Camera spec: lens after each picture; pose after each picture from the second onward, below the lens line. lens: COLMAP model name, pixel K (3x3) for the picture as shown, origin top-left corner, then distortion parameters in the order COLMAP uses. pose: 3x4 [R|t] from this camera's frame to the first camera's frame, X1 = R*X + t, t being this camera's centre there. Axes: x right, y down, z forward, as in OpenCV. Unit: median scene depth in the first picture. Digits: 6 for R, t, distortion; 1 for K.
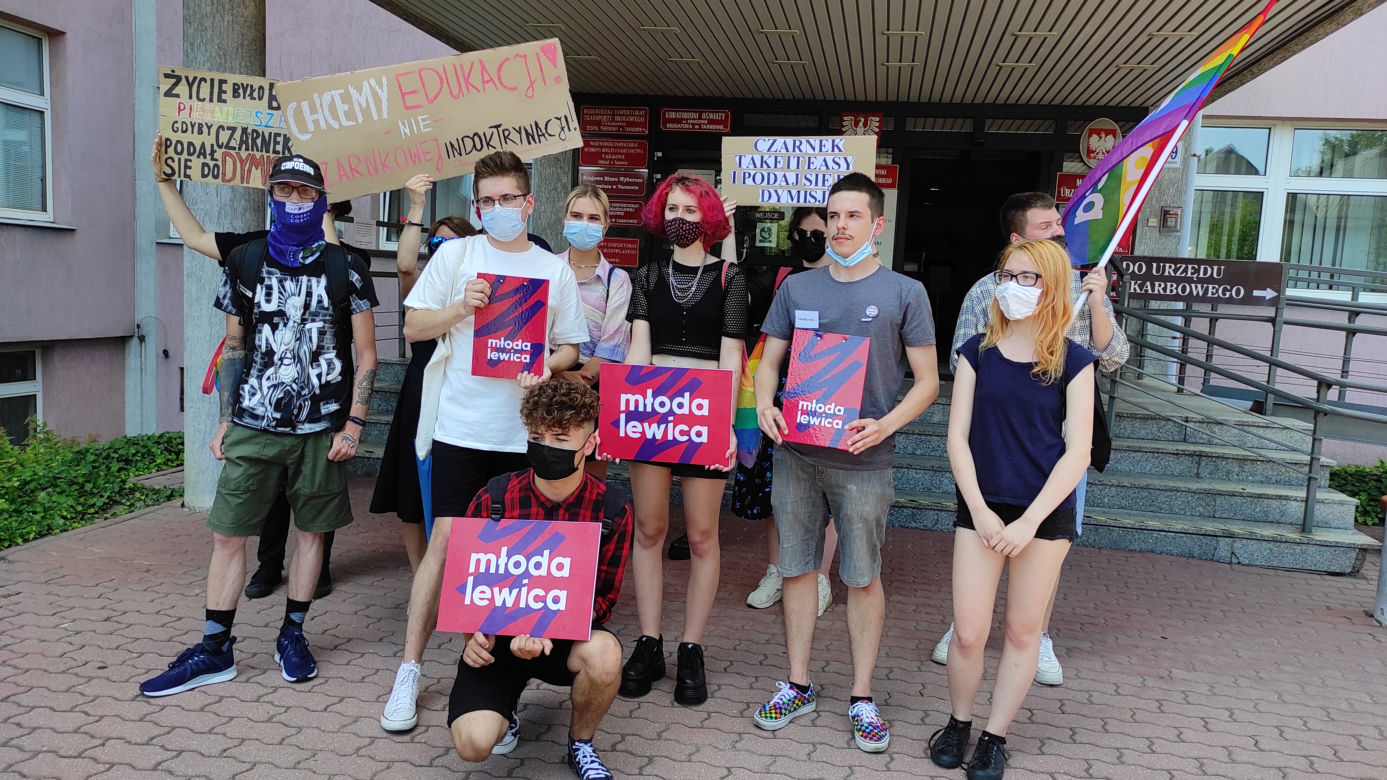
lens RADIAL K [[1014.0, 0, 682.6], [0, 1014.0, 394.5], [0, 0, 1]] dist [0.050251, -0.046509]
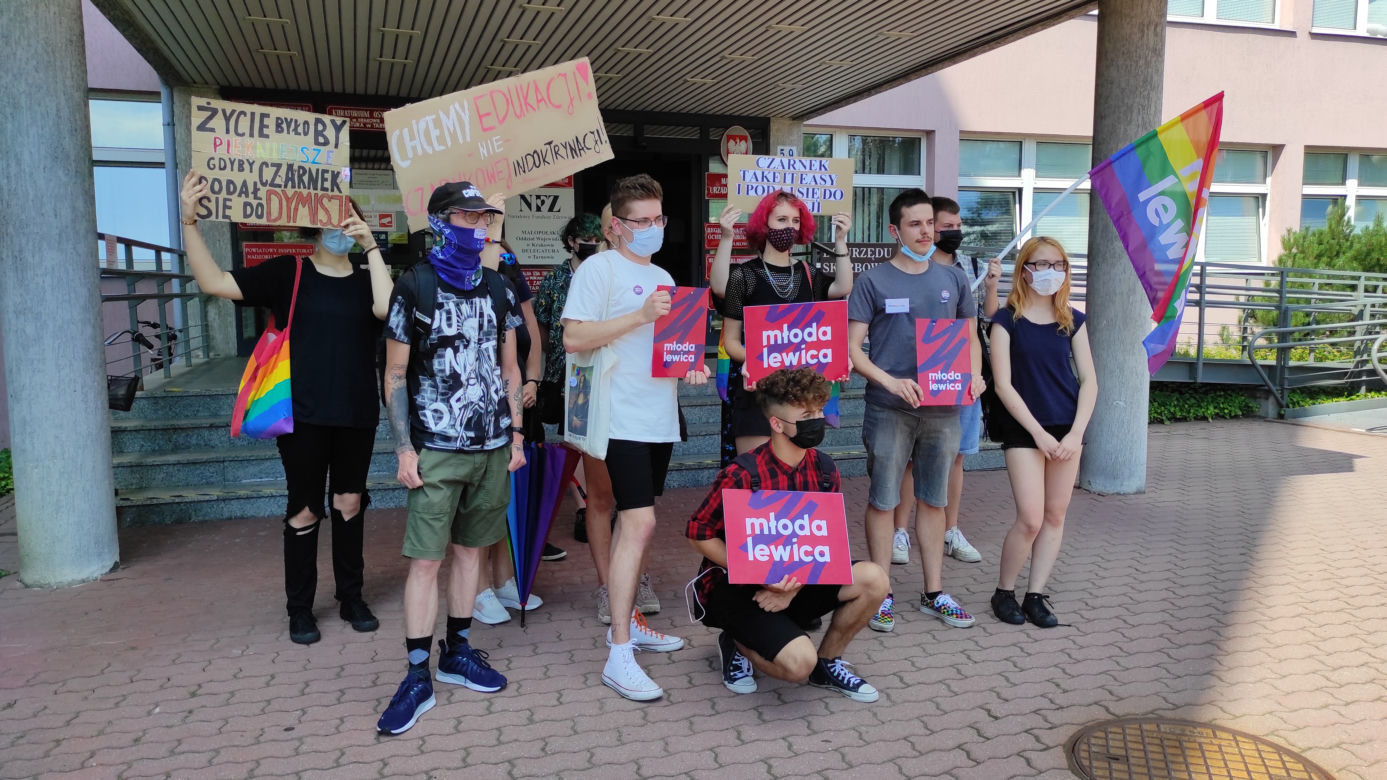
lens RADIAL K [[1014.0, 0, 683.4], [0, 1014.0, 399.3], [0, 0, 1]] dist [0.050251, -0.046509]
pose [[0.876962, -0.112837, 0.467125, -0.605929], [0.106745, 0.993498, 0.039588, -0.029403], [-0.468555, 0.015146, 0.883305, 0.000322]]
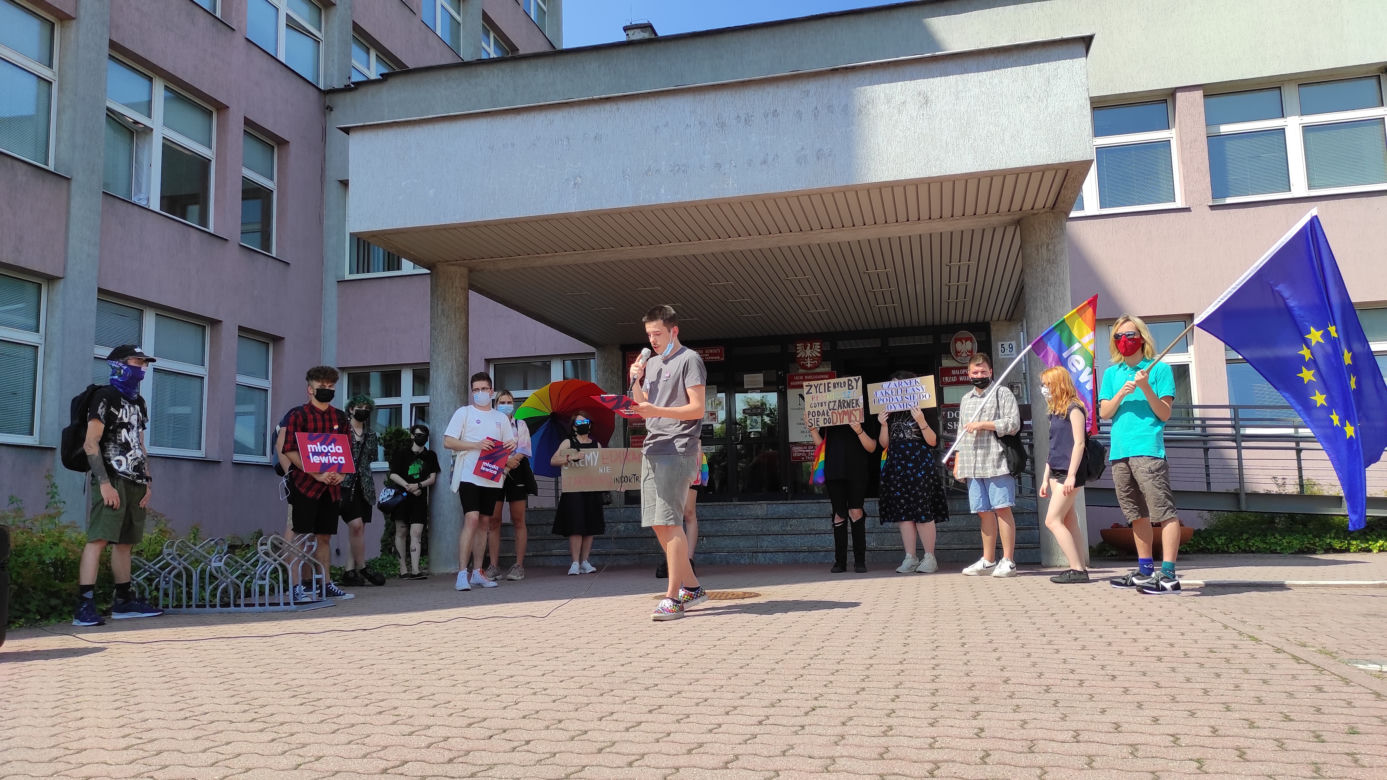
lens RADIAL K [[1014.0, 0, 685.5], [0, 1014.0, 380.9], [0, 0, 1]] dist [0.050251, -0.046509]
pose [[0.995278, -0.086984, -0.043077, 0.149697], [0.073992, 0.967119, -0.243321, 0.395411], [0.062826, 0.238985, 0.968989, -1.344780]]
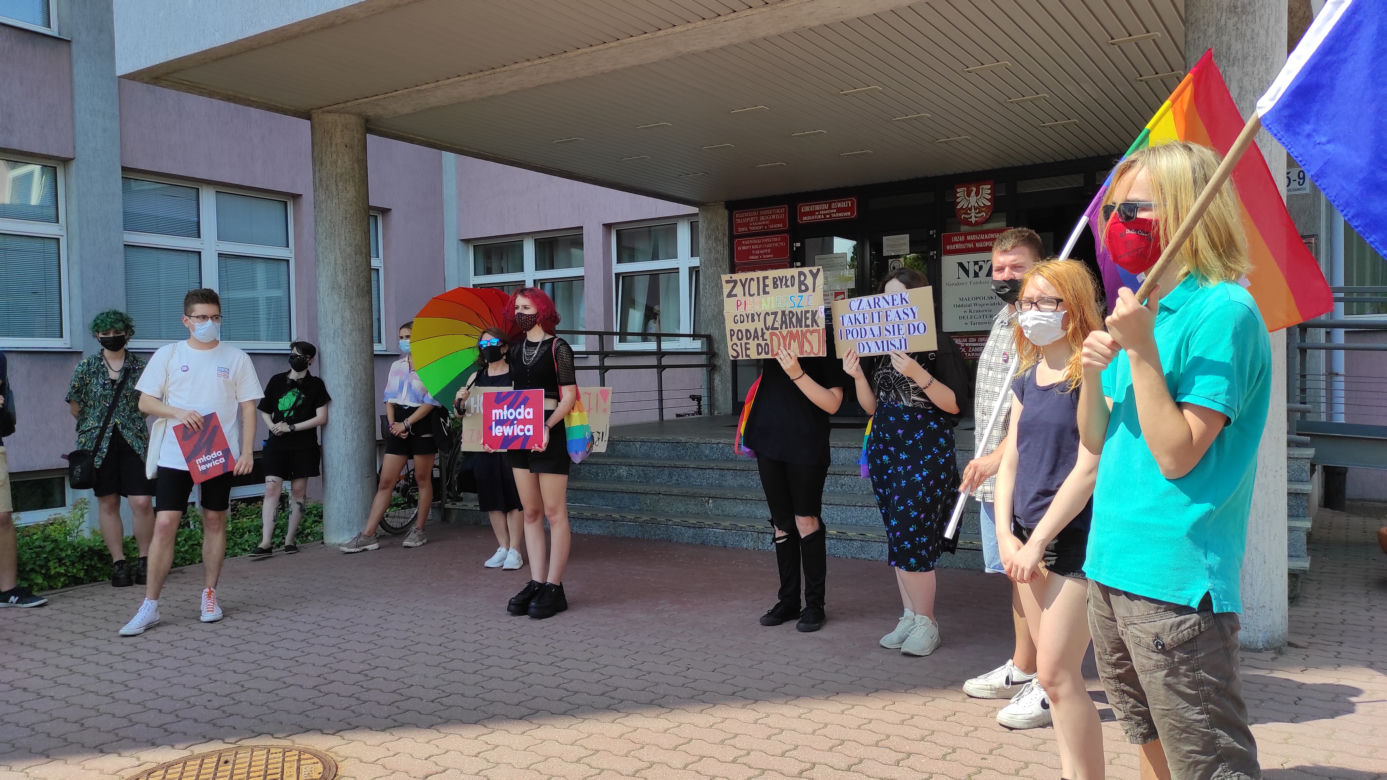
lens RADIAL K [[1014.0, 0, 692.5], [0, 1014.0, 395.9], [0, 0, 1]] dist [0.050251, -0.046509]
pose [[0.925228, -0.065614, -0.373694, 0.808468], [0.032887, 0.995095, -0.093295, 0.086733], [0.377982, 0.074030, 0.922848, -0.179901]]
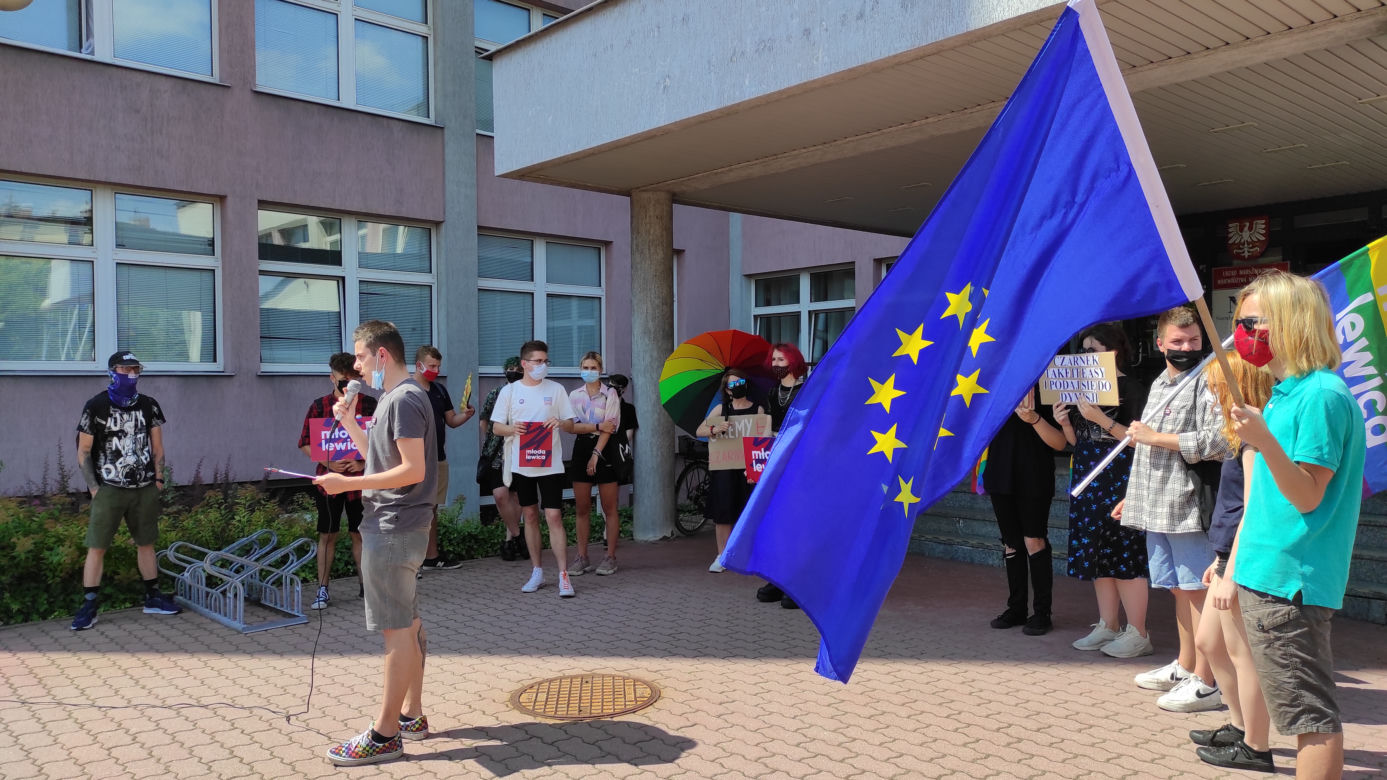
lens RADIAL K [[1014.0, 0, 689.6], [0, 1014.0, 388.5], [0, 0, 1]] dist [0.050251, -0.046509]
pose [[0.791281, -0.063423, -0.608155, 0.999818], [-0.012101, 0.992787, -0.119280, 0.091607], [0.611333, 0.101744, 0.784806, -0.473903]]
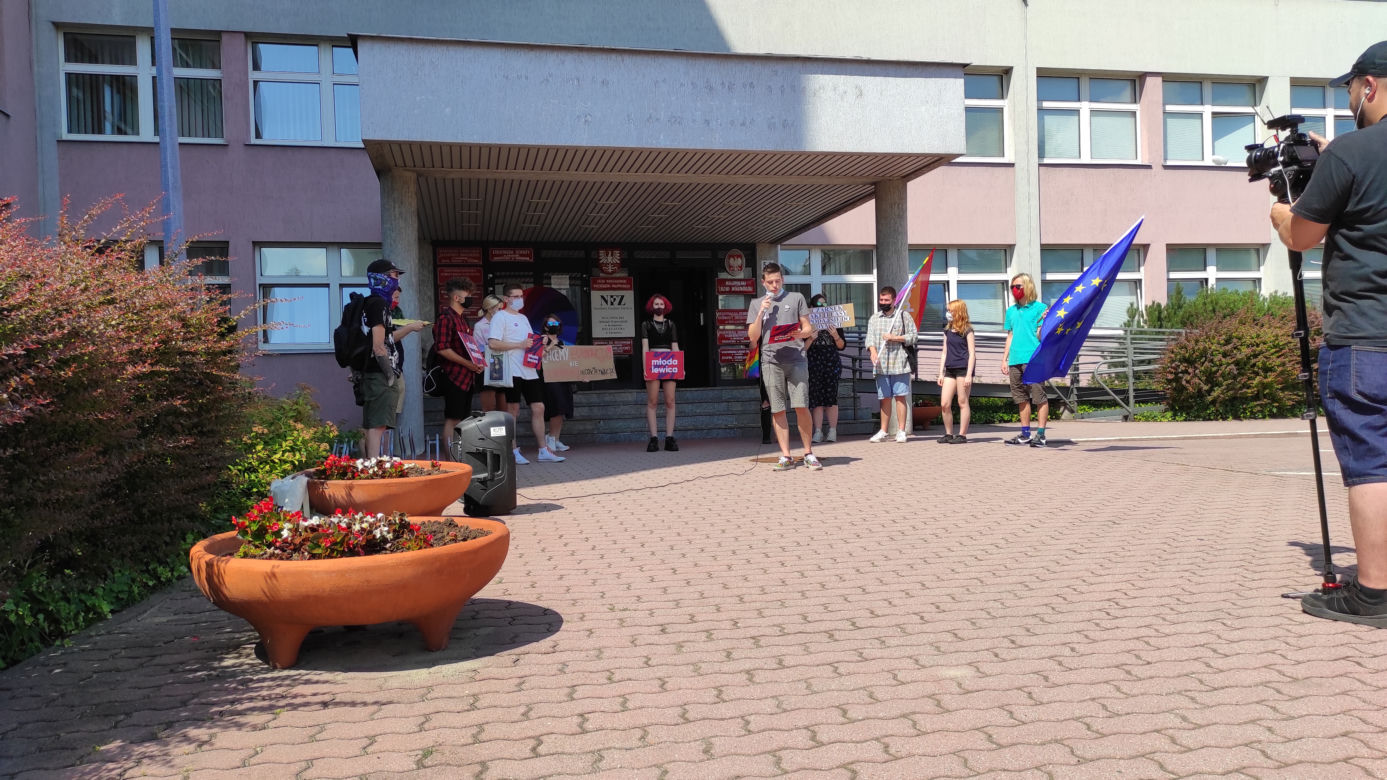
lens RADIAL K [[1014.0, 0, 689.1], [0, 1014.0, 390.6], [0, 0, 1]] dist [0.050251, -0.046509]
pose [[0.916454, -0.083143, 0.391406, -1.130257], [0.121757, 0.989734, -0.074845, 0.315988], [-0.381165, 0.116249, 0.917169, -1.755077]]
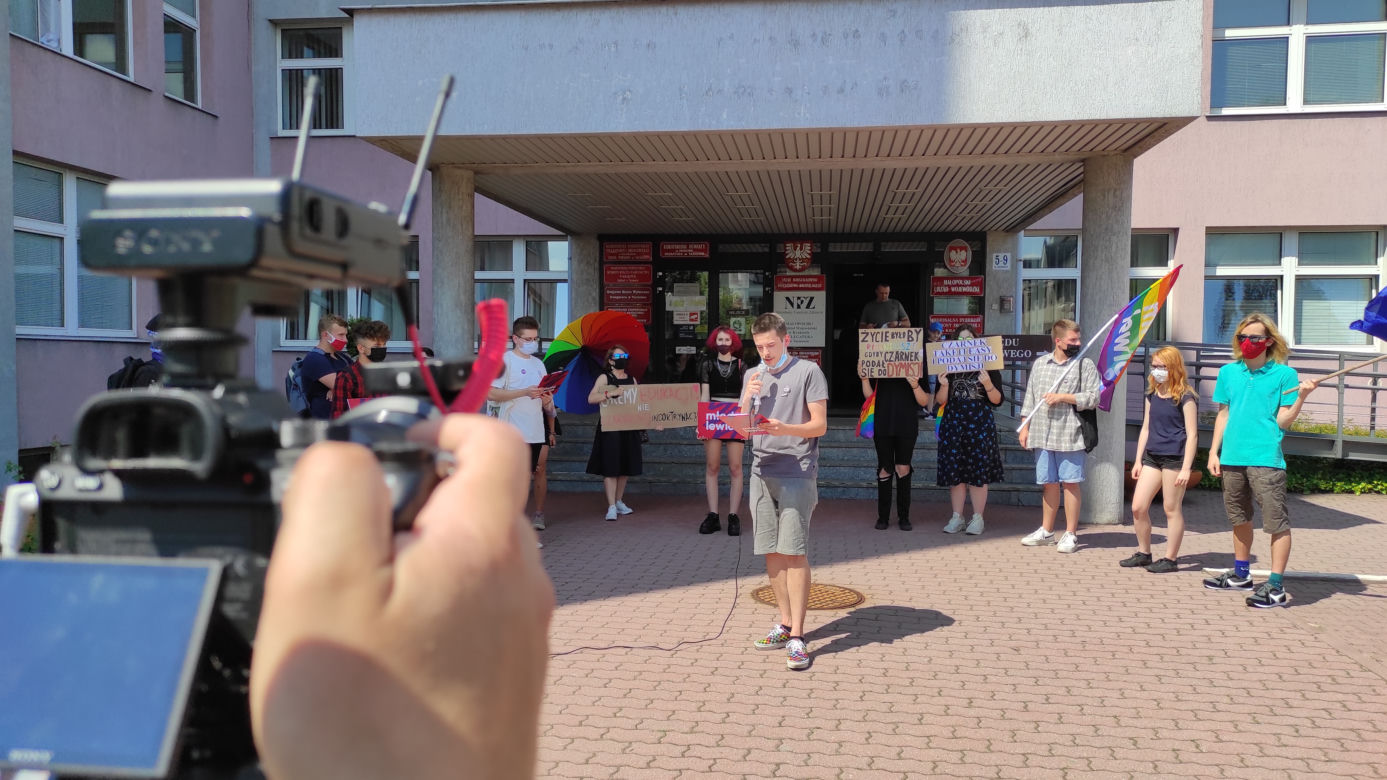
lens RADIAL K [[1014.0, 0, 687.7], [0, 1014.0, 394.2], [0, 0, 1]] dist [0.050251, -0.046509]
pose [[0.997356, -0.051530, 0.051244, -0.195261], [0.054901, 0.996260, -0.066718, 0.091248], [-0.047614, 0.069355, 0.996455, -1.224798]]
